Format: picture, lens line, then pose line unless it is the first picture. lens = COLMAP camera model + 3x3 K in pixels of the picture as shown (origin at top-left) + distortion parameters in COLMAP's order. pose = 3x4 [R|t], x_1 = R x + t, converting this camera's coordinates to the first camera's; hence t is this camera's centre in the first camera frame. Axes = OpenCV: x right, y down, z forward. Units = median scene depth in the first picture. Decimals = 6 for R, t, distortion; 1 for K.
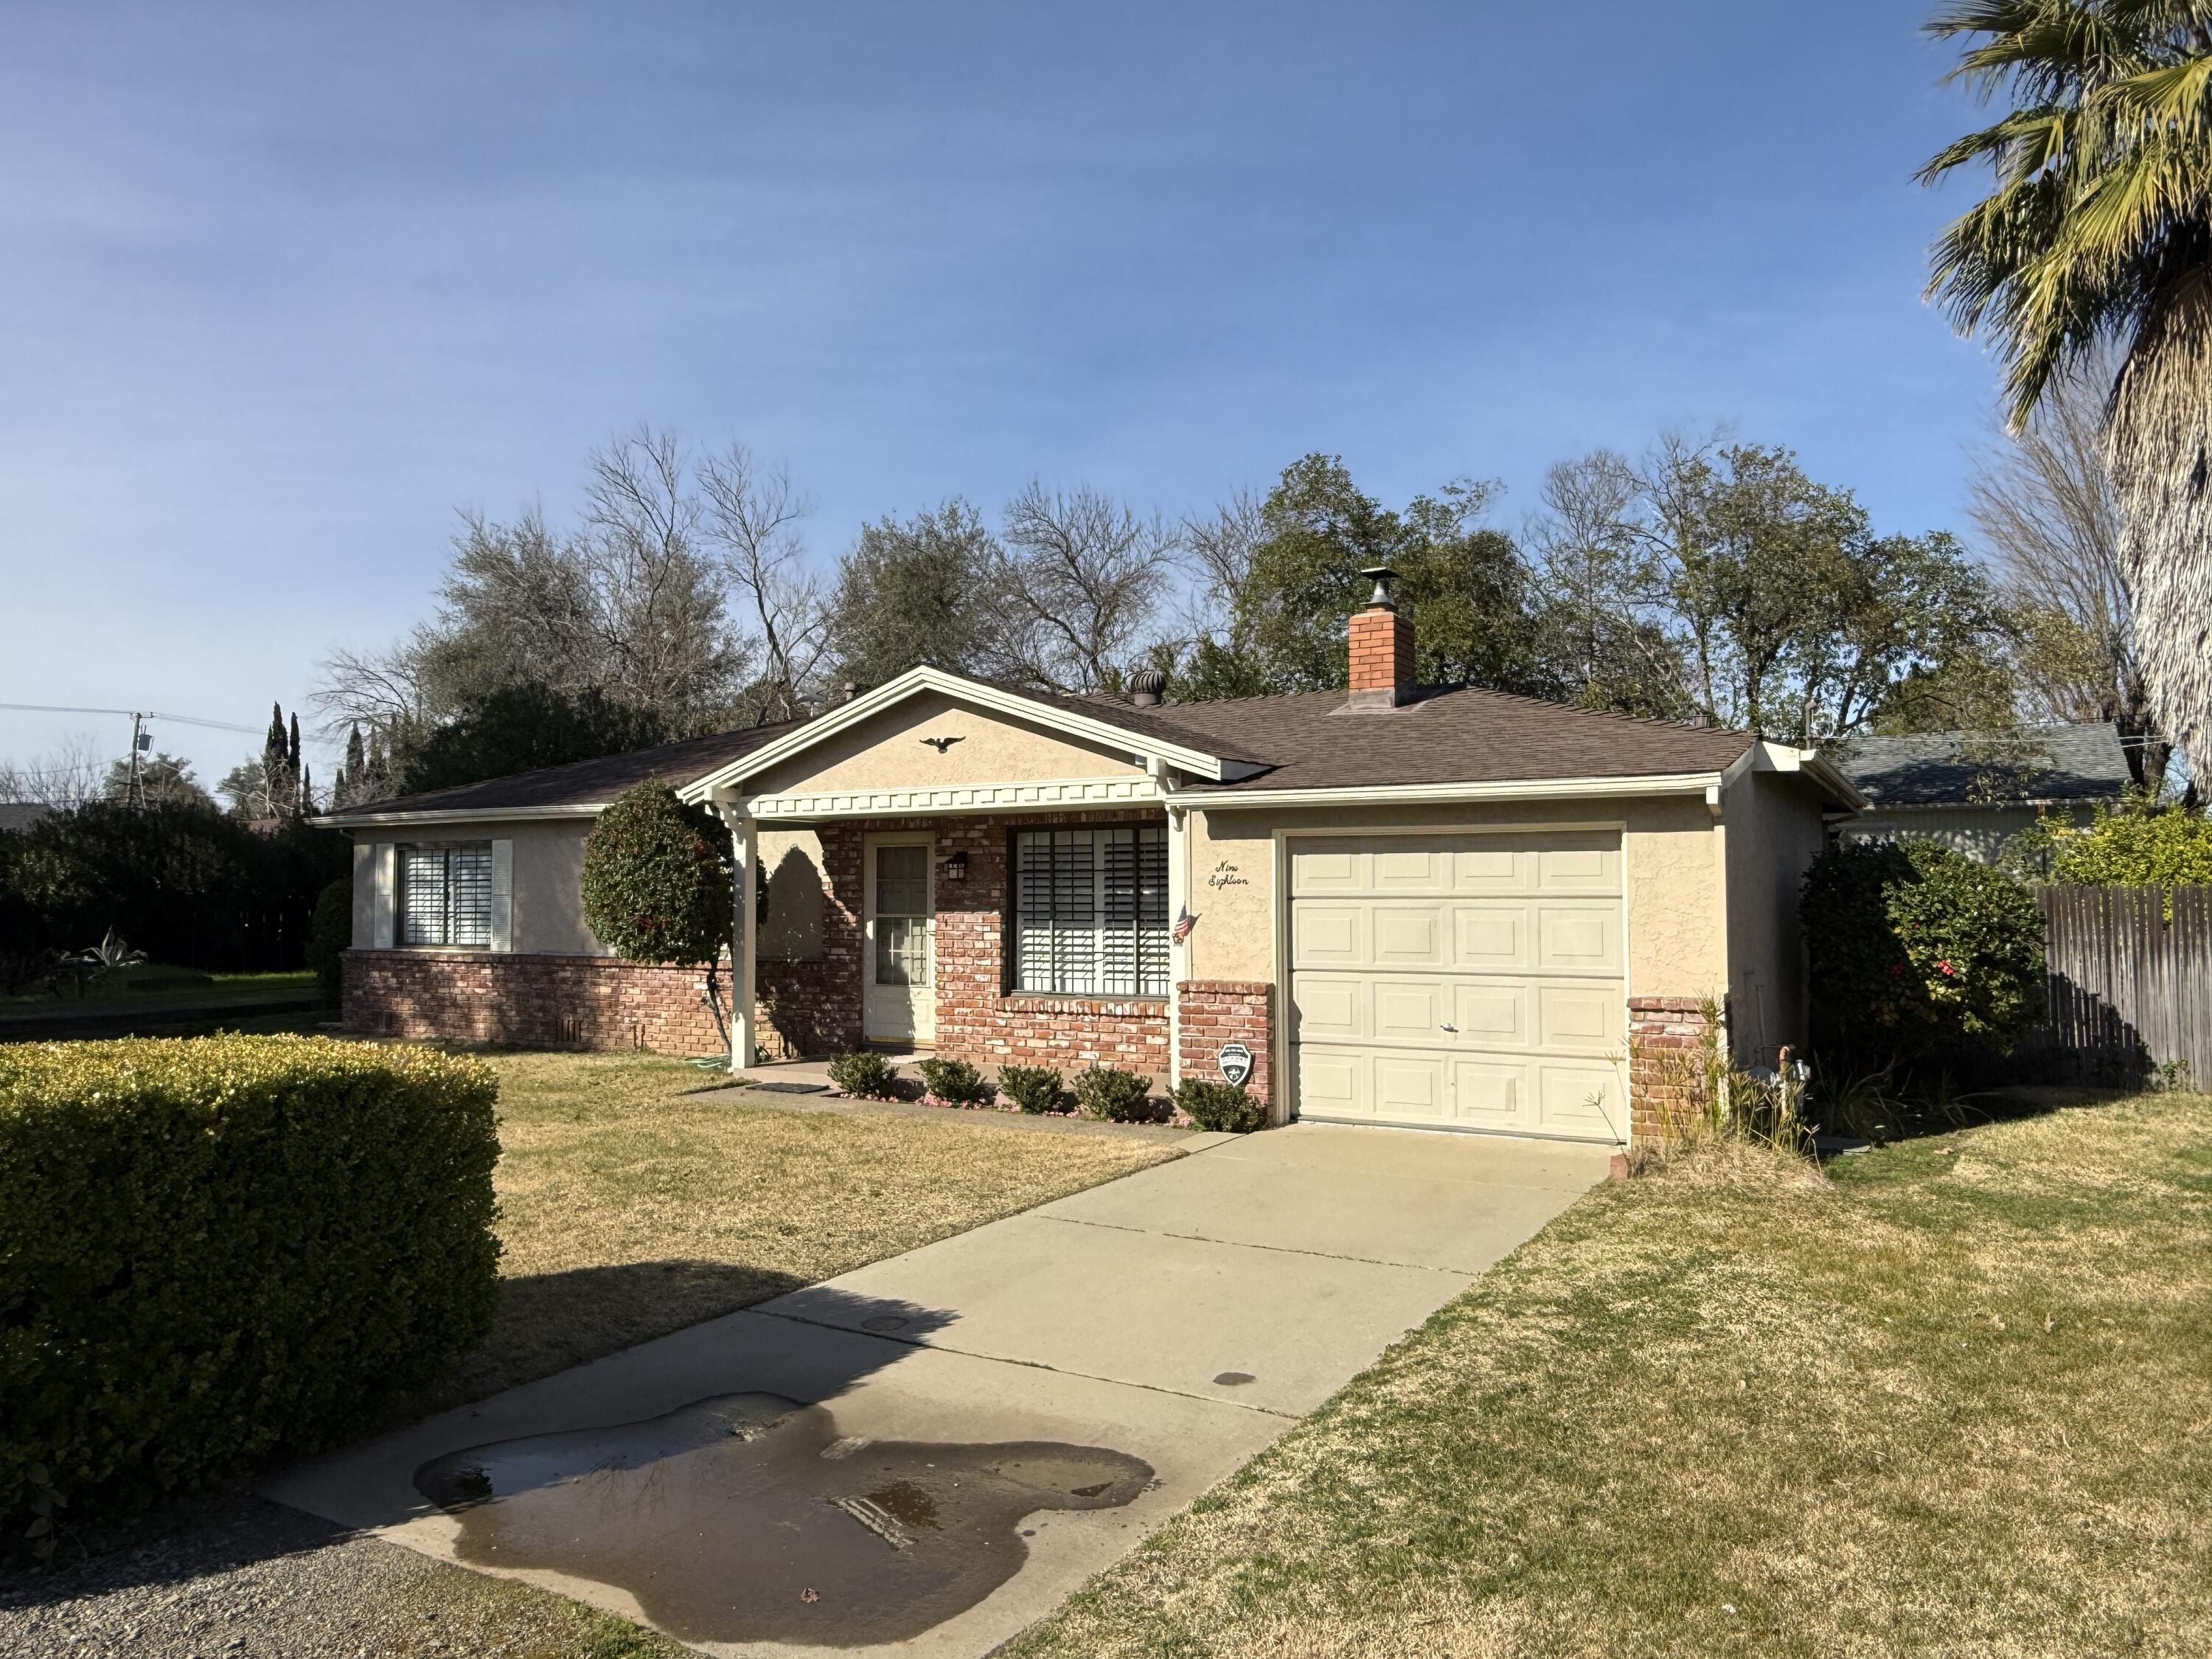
lens RADIAL K [[1488.4, 0, 1100.2], [0, 1488.4, 829.8], [0, 0, 1]] dist [-0.003017, 0.000477]
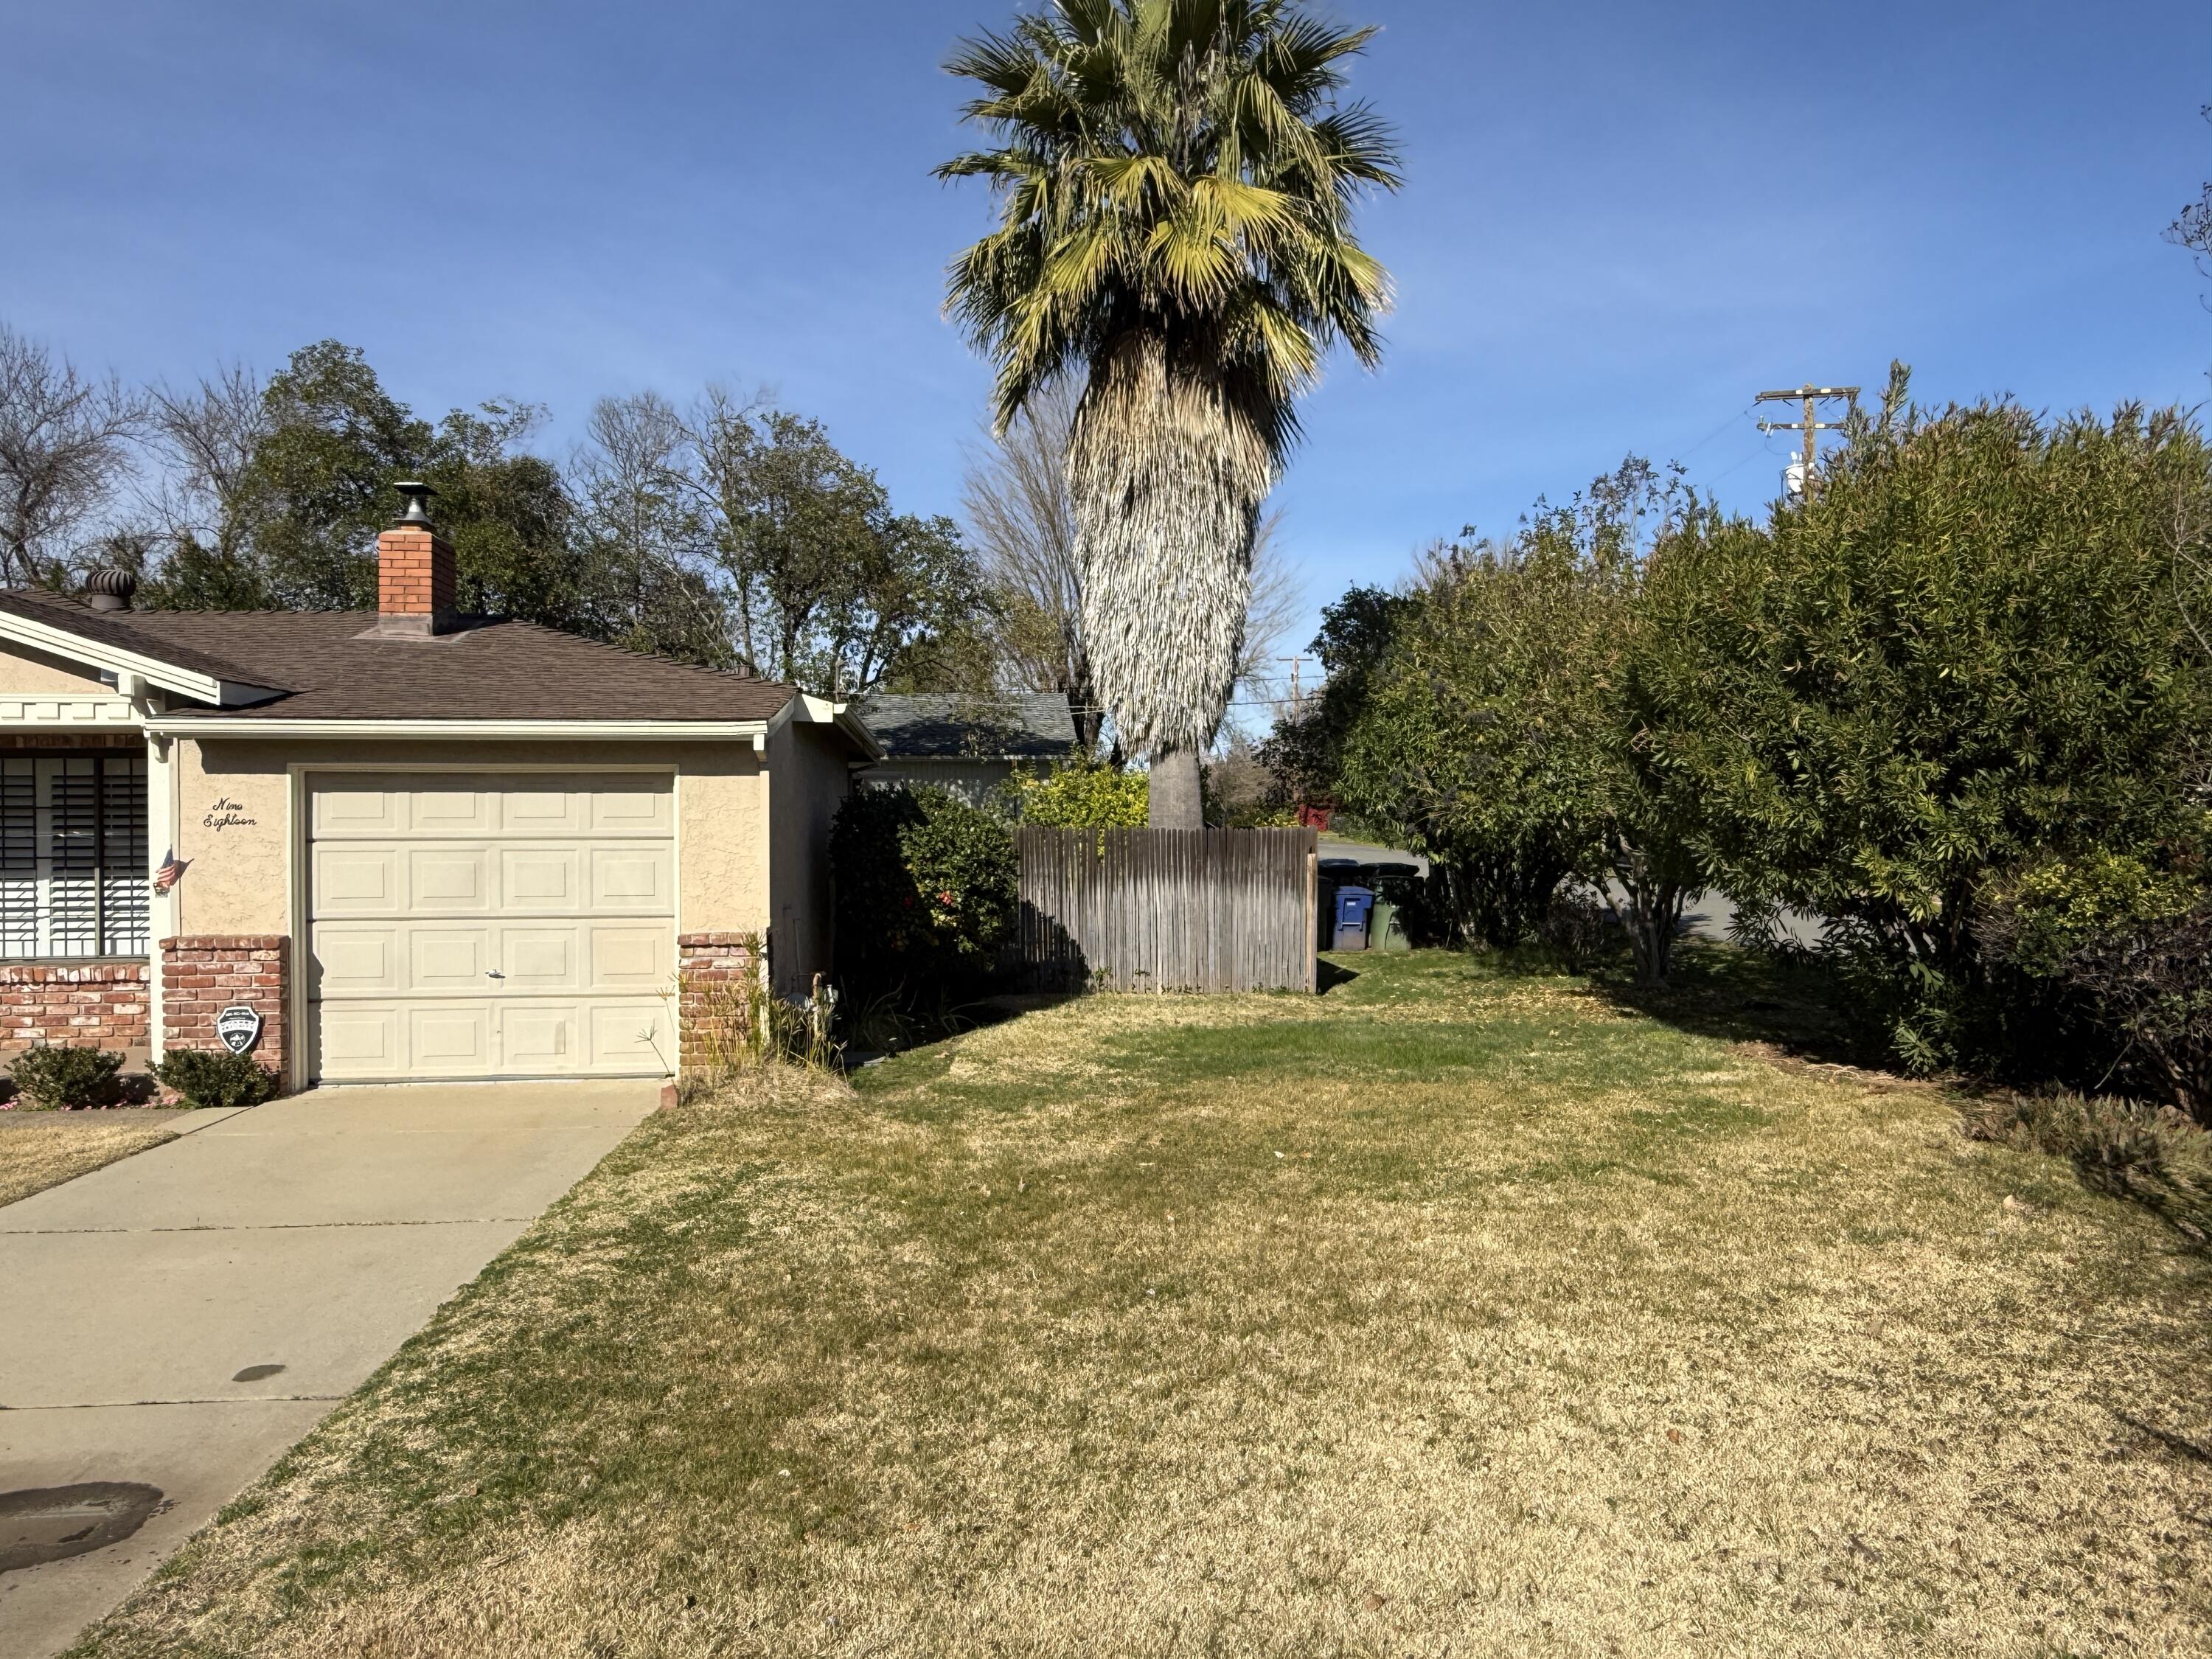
lens RADIAL K [[1488.4, 0, 1108.6], [0, 1488.4, 833.5], [0, 0, 1]] dist [-0.003017, 0.000477]
pose [[0.807371, -0.001205, 0.590043, -0.011268], [-0.023334, 0.999150, 0.033968, 0.000008], [-0.589582, -0.041193, 0.806657, -0.007335]]
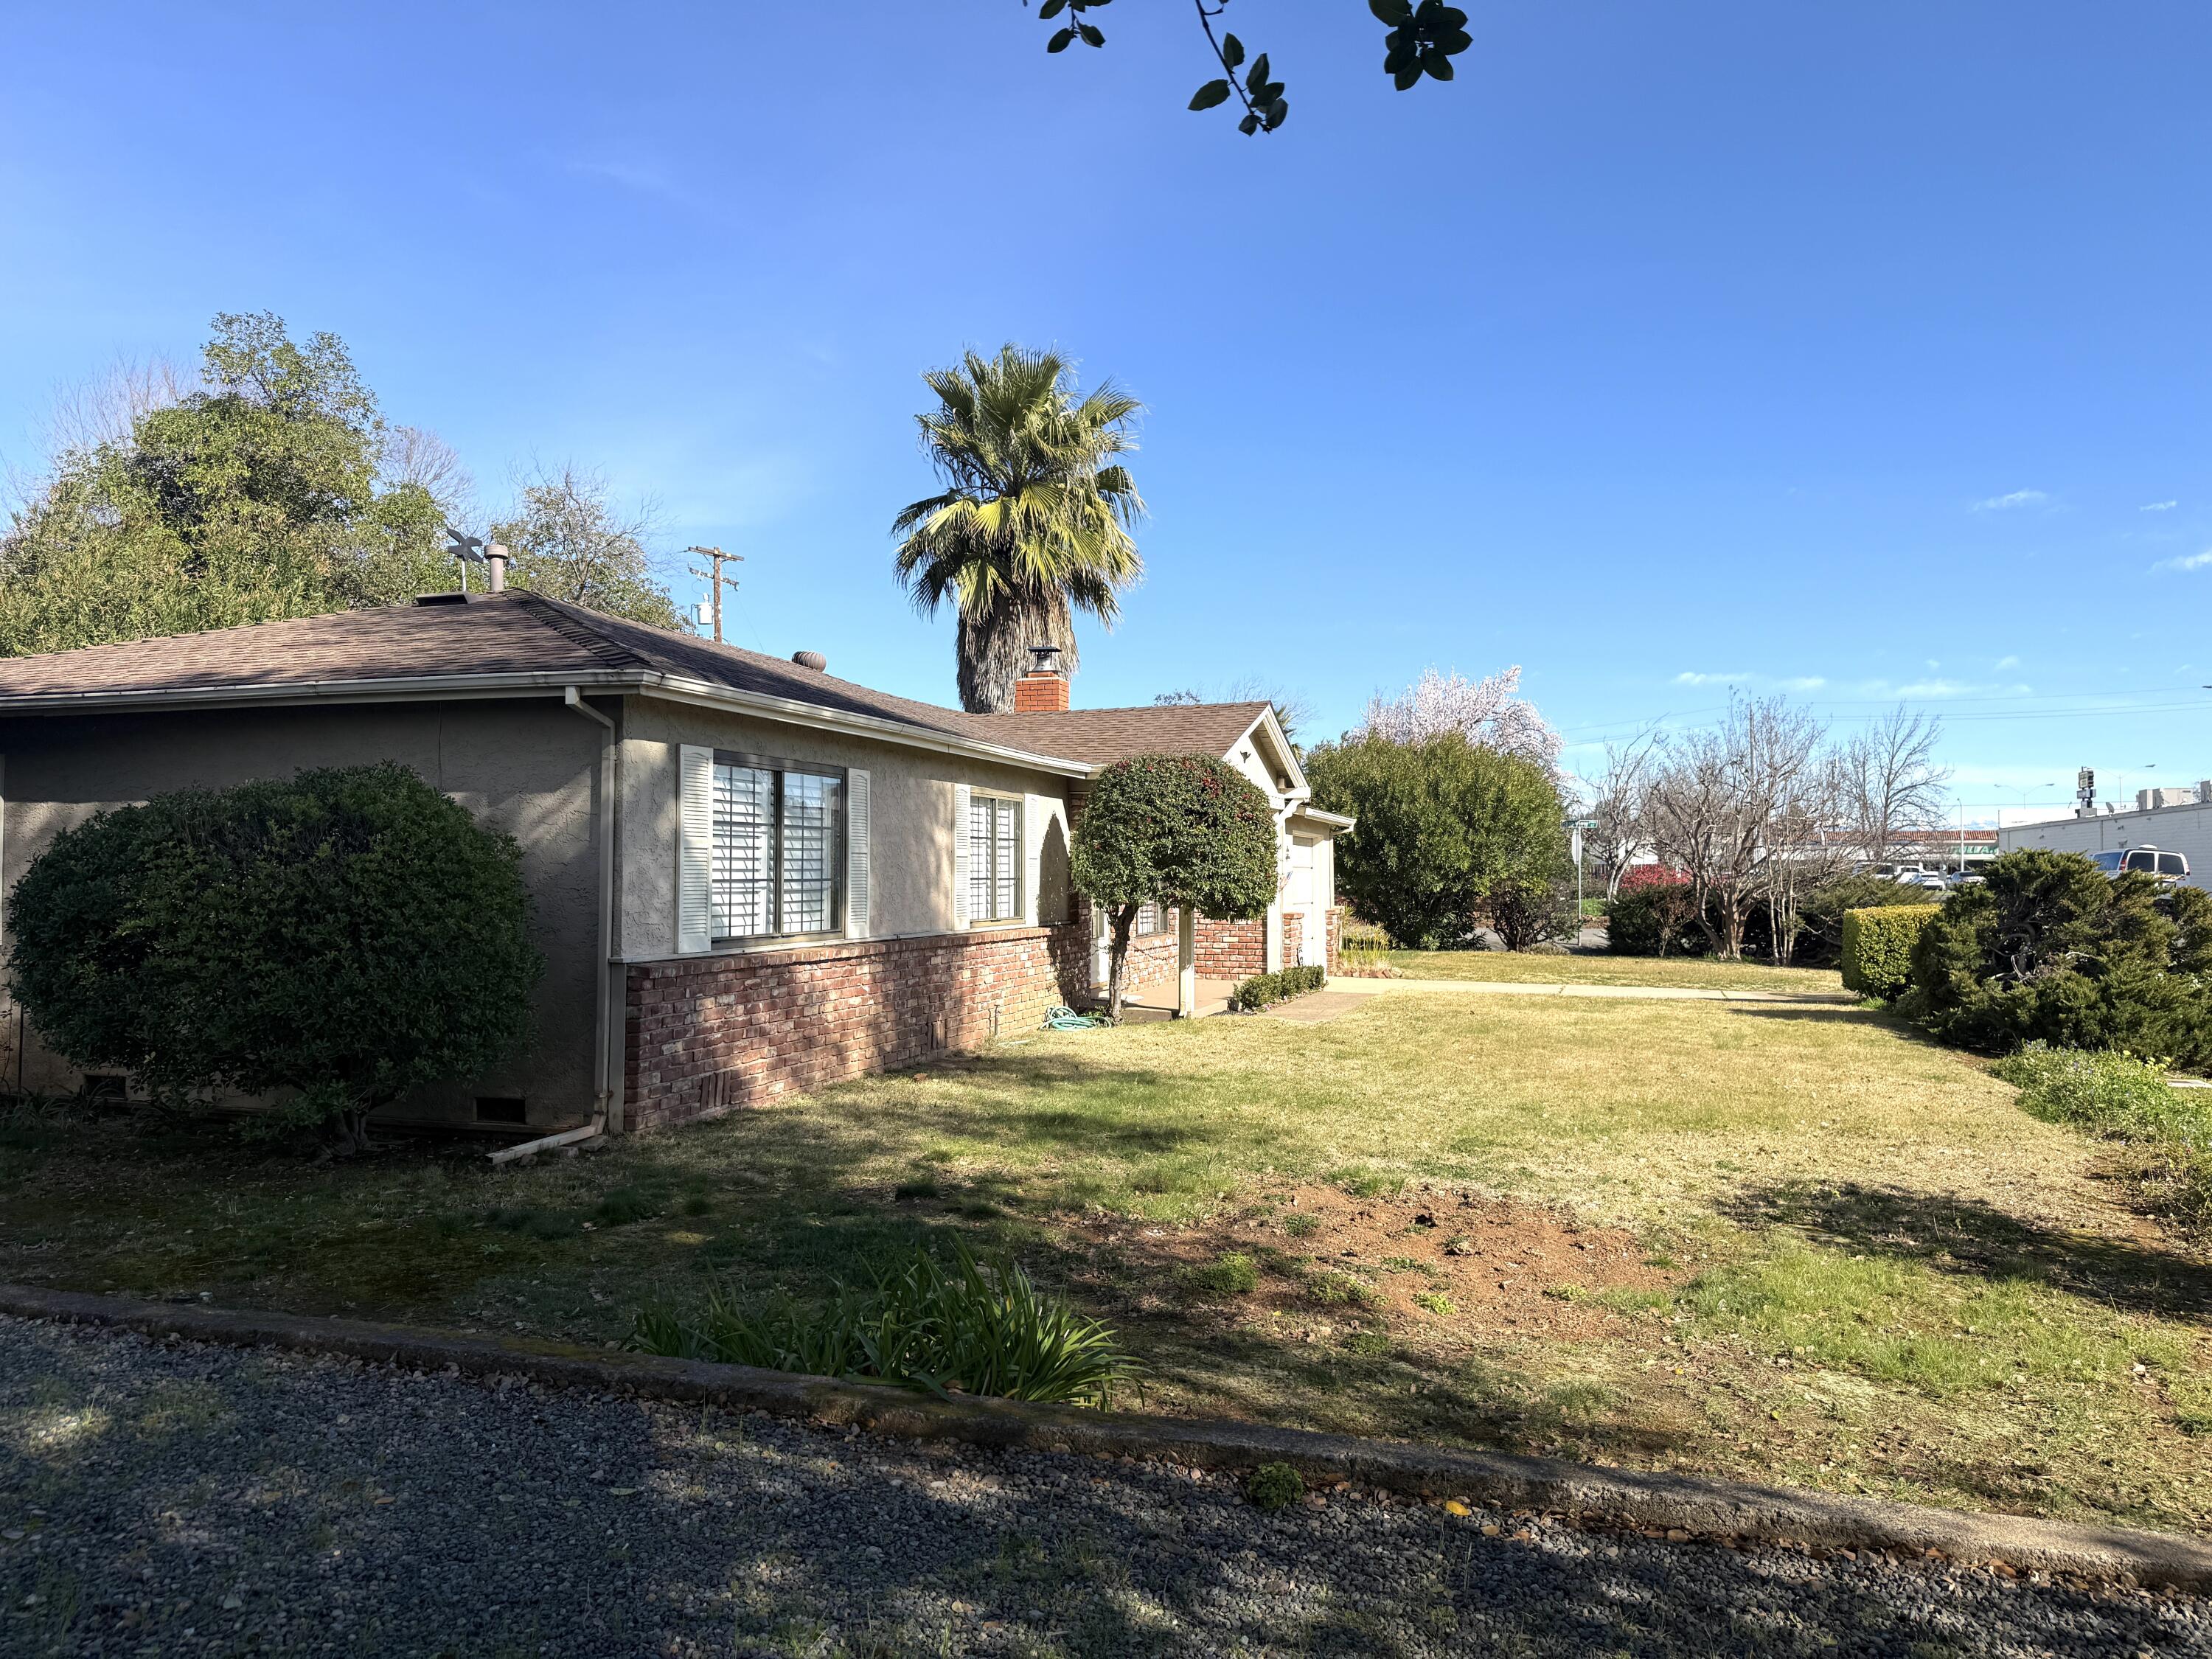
lens RADIAL K [[1532.2, 0, 1113.3], [0, 1532.2, 828.3], [0, 0, 1]] dist [0.088650, -0.120664]
pose [[-0.216379, 0.034862, 0.975687, -1.537753], [-0.040245, 0.998194, -0.044592, 0.083138], [-0.975480, -0.048915, -0.214586, 1.467169]]
